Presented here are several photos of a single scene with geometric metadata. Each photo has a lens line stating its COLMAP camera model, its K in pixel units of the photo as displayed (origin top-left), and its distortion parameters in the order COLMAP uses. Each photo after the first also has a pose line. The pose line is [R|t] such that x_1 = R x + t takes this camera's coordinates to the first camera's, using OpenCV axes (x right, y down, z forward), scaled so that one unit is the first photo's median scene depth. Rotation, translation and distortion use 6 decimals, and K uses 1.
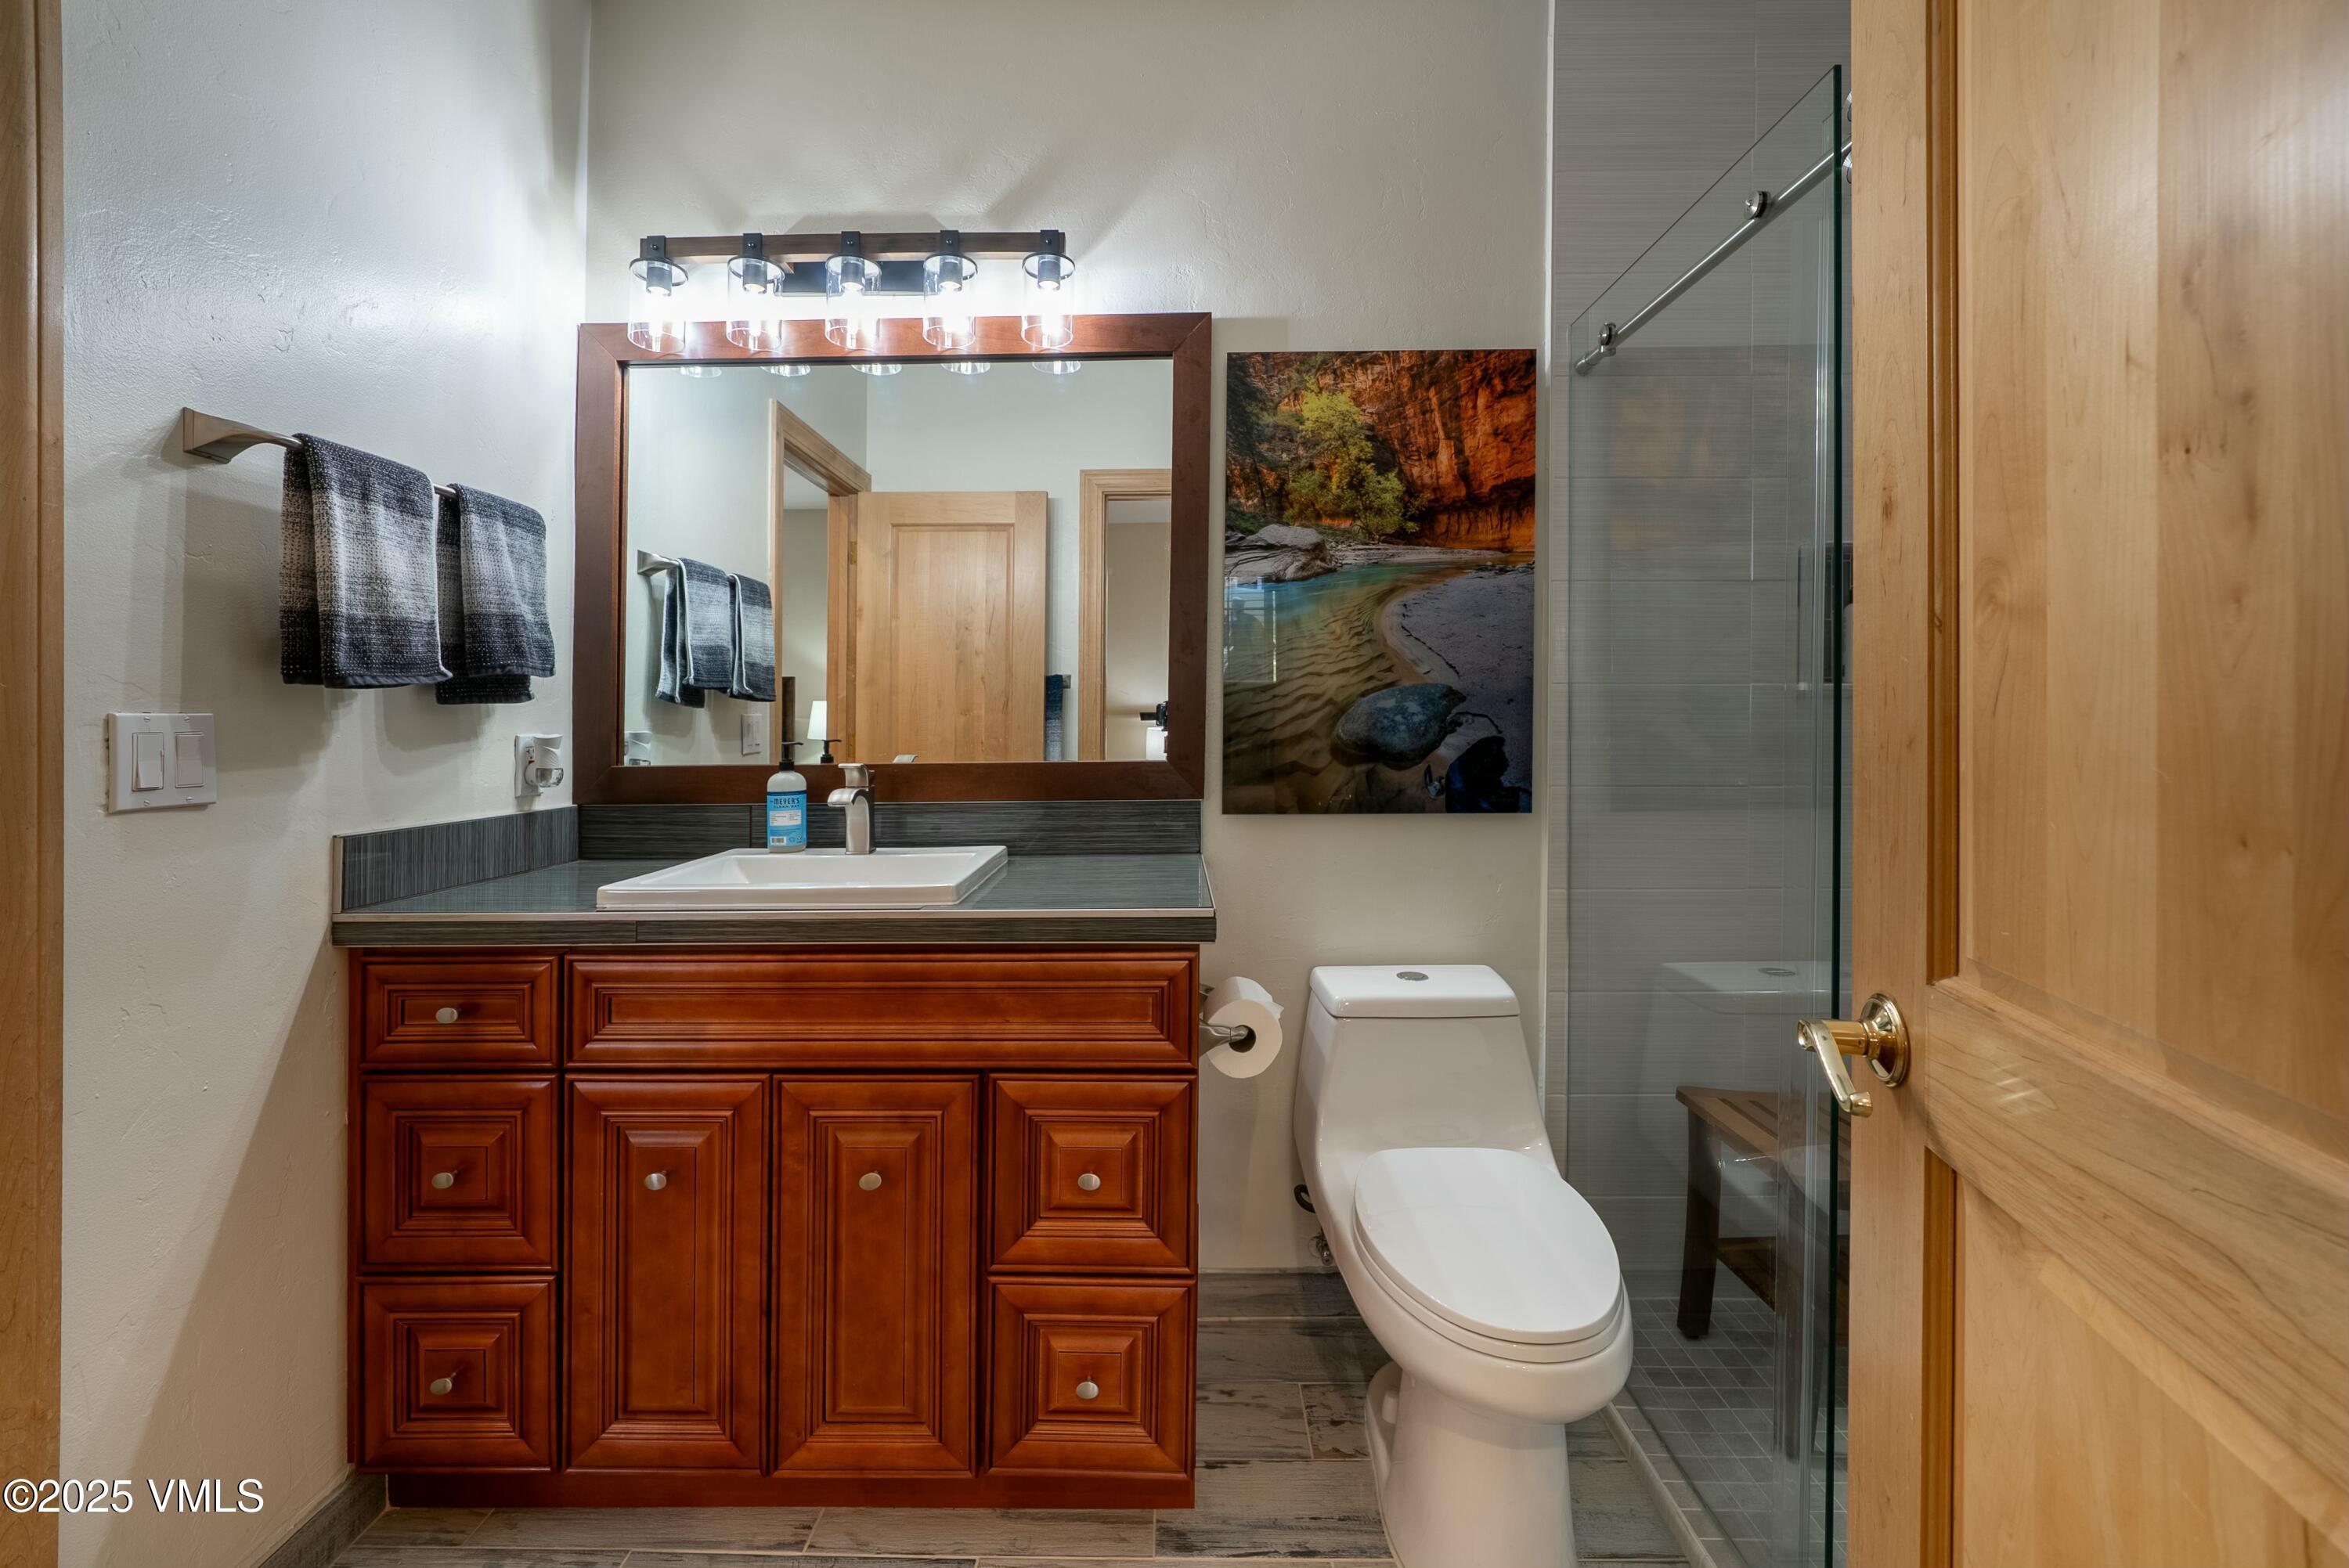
lens RADIAL K [[963.0, 0, 1157.7], [0, 963.0, 704.6], [0, 0, 1]] dist [-0.002381, -0.000105]
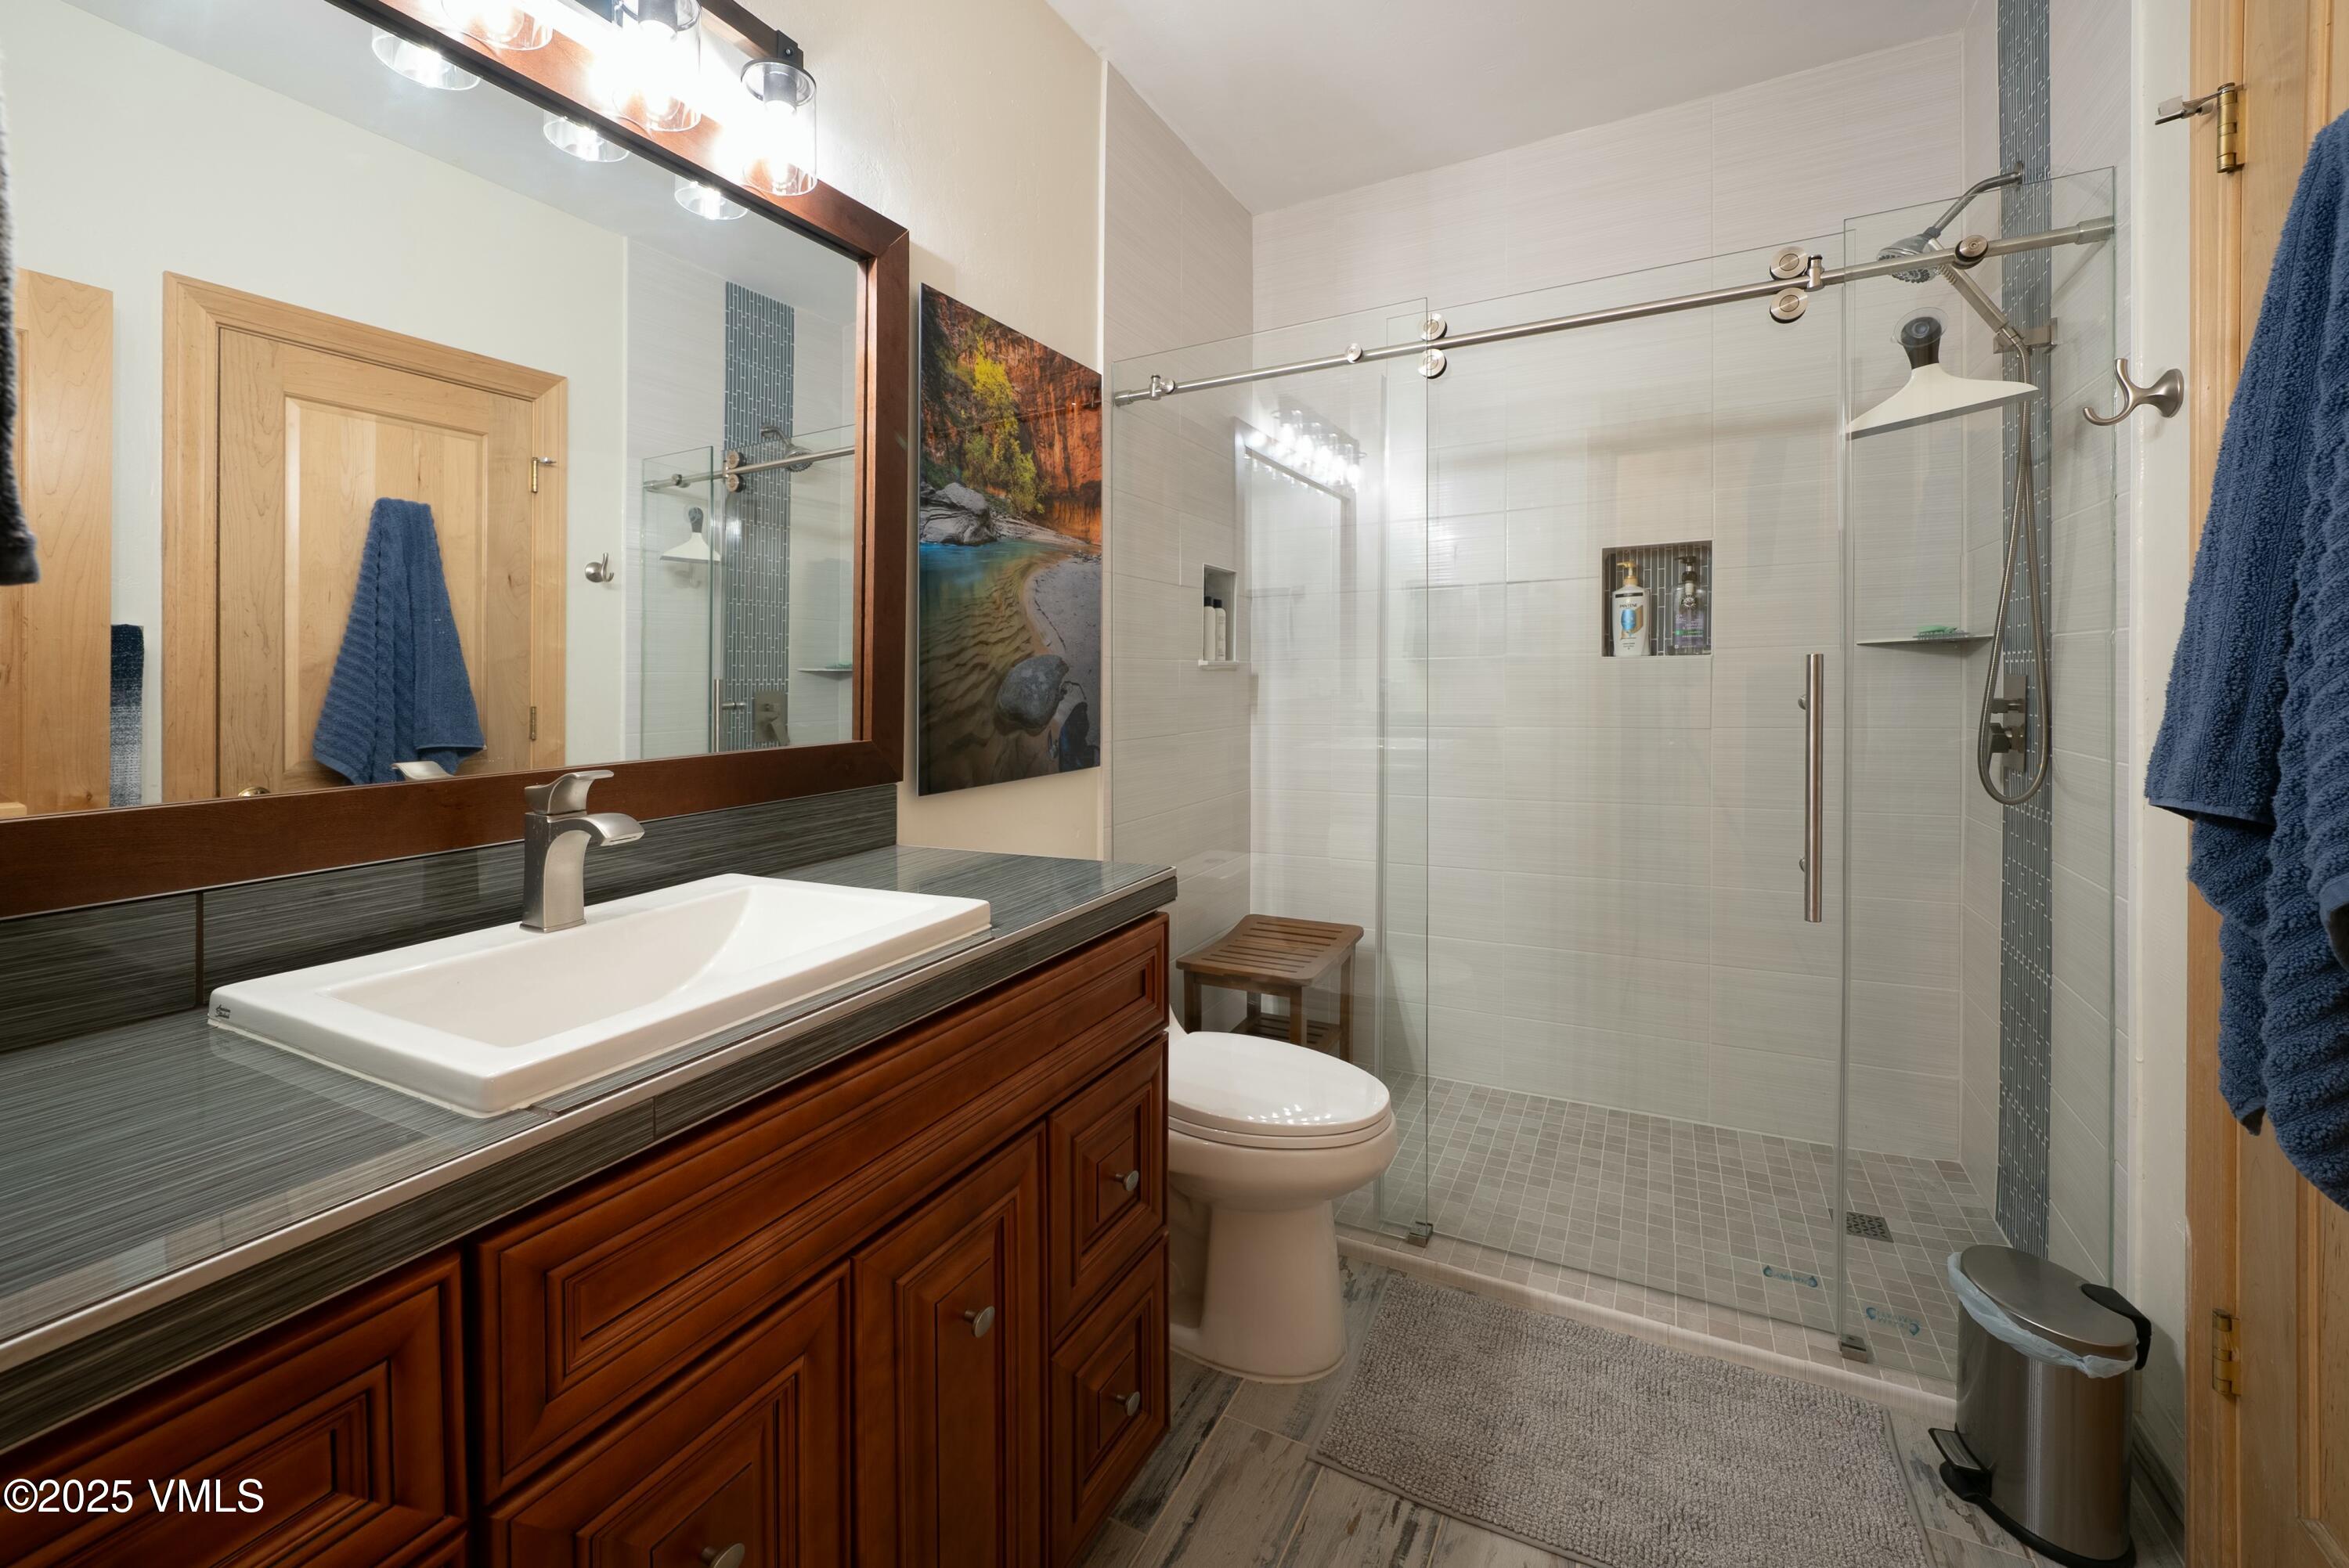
lens RADIAL K [[963.0, 0, 1174.0], [0, 963.0, 686.0], [0, 0, 1]] dist [-0.002381, -0.000105]
pose [[0.449438, -0.007952, 0.893276, -0.627111], [0.002958, 0.999968, 0.007413, 0.005334], [-0.893307, -0.000689, 0.449447, 0.385817]]
